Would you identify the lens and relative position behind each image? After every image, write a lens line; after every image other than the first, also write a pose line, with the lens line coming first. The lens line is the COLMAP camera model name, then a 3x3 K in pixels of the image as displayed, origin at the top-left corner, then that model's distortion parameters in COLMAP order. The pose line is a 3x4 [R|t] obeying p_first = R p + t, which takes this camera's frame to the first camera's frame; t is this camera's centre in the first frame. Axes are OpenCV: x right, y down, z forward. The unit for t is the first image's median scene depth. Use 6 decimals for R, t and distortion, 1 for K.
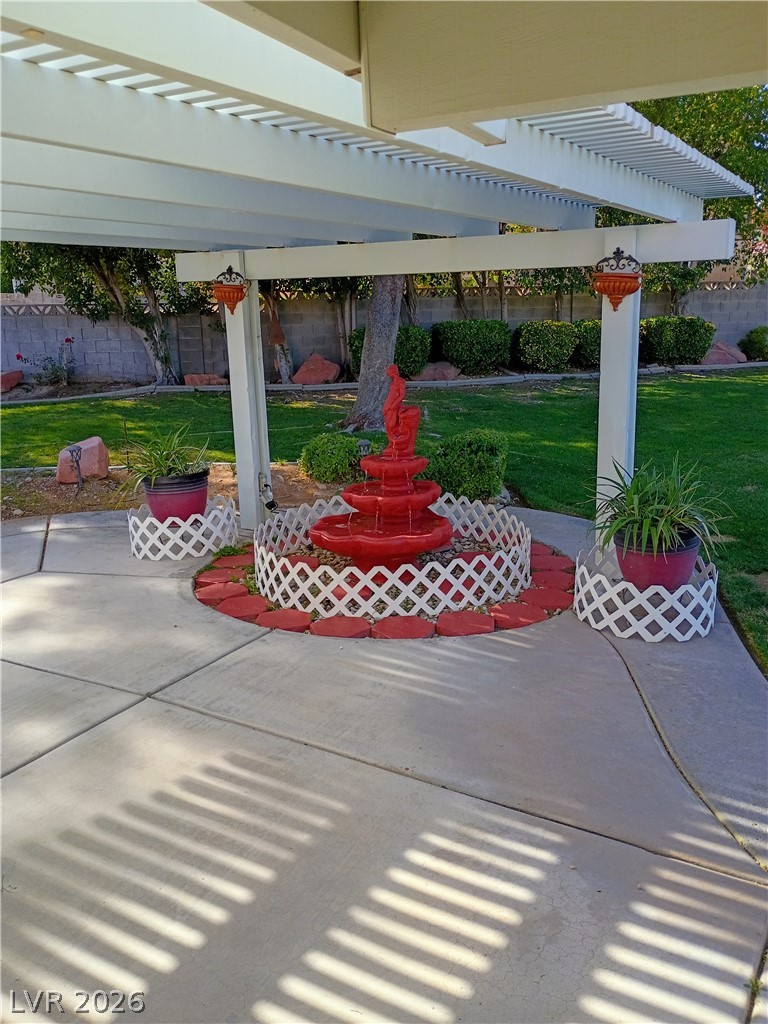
lens RADIAL K [[887.2, 0, 384.0], [0, 887.2, 512.0], [0, 0, 1]] dist [0.037702, -0.004623]
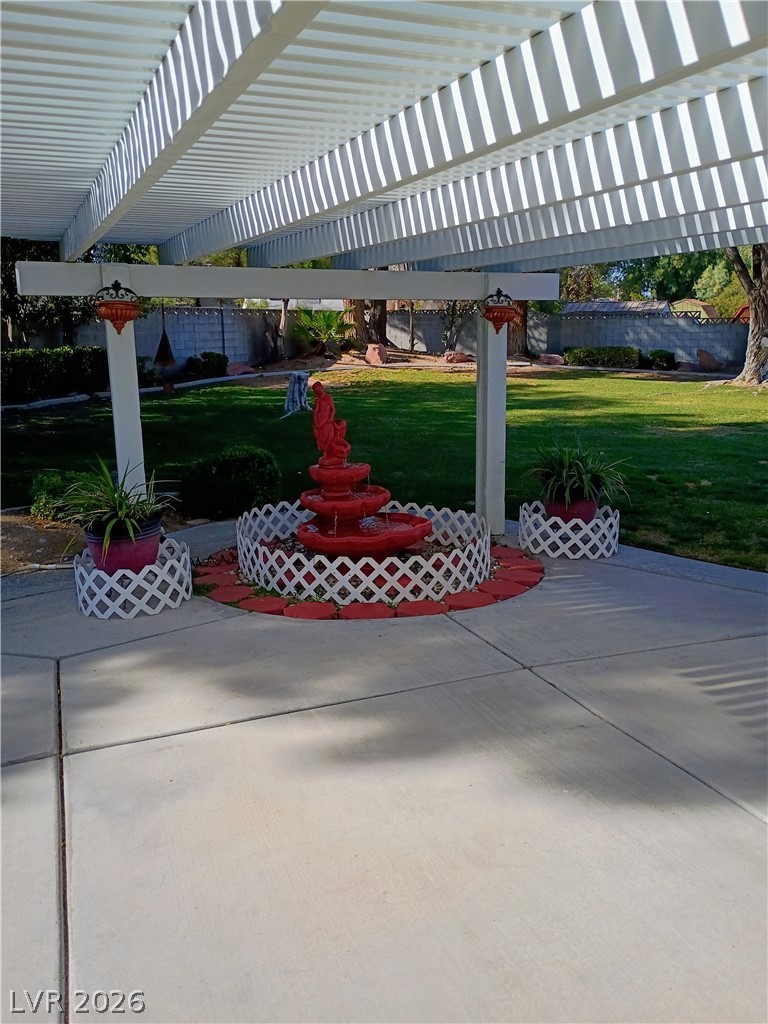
lens RADIAL K [[887.2, 0, 384.0], [0, 887.2, 512.0], [0, 0, 1]] dist [0.037702, -0.004623]
pose [[0.603543, -0.144859, 0.784061, -0.577047], [0.174912, 0.983459, 0.047057, -0.033319], [-0.777909, 0.108741, 0.618897, 0.202513]]
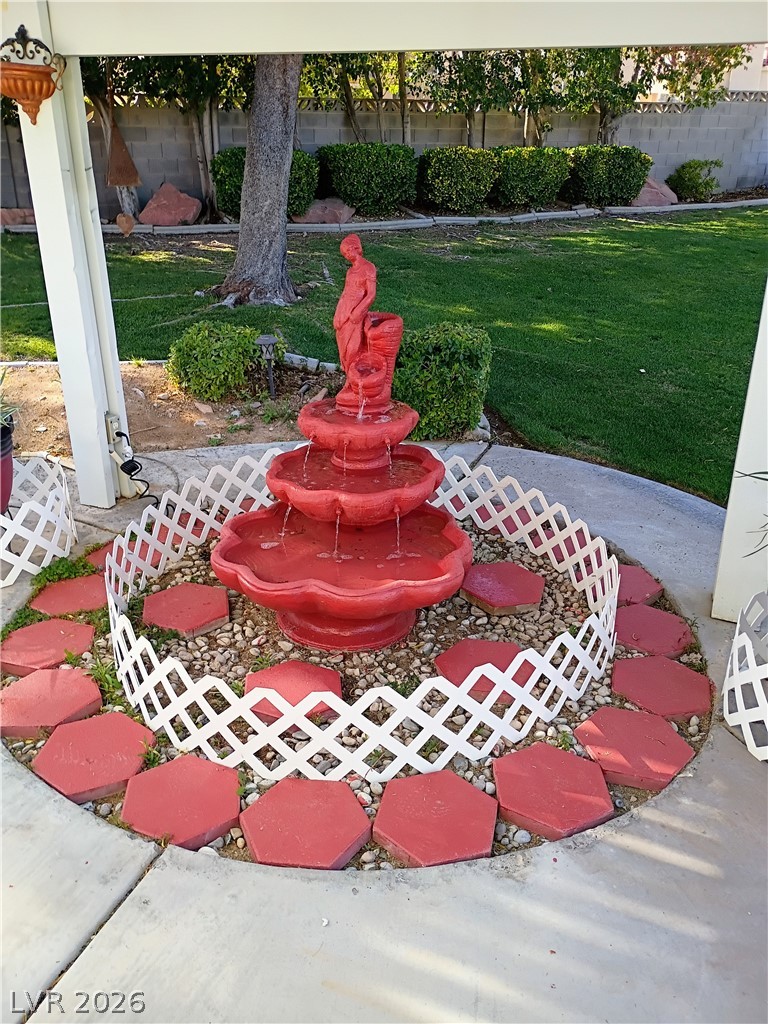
lens RADIAL K [[887.2, 0, 384.0], [0, 887.2, 512.0], [0, 0, 1]] dist [0.037702, -0.004623]
pose [[0.987118, -0.037231, 0.155601, -0.043194], [0.008510, 0.983389, 0.181310, -0.069744], [-0.159767, -0.177651, 0.971038, 0.314788]]
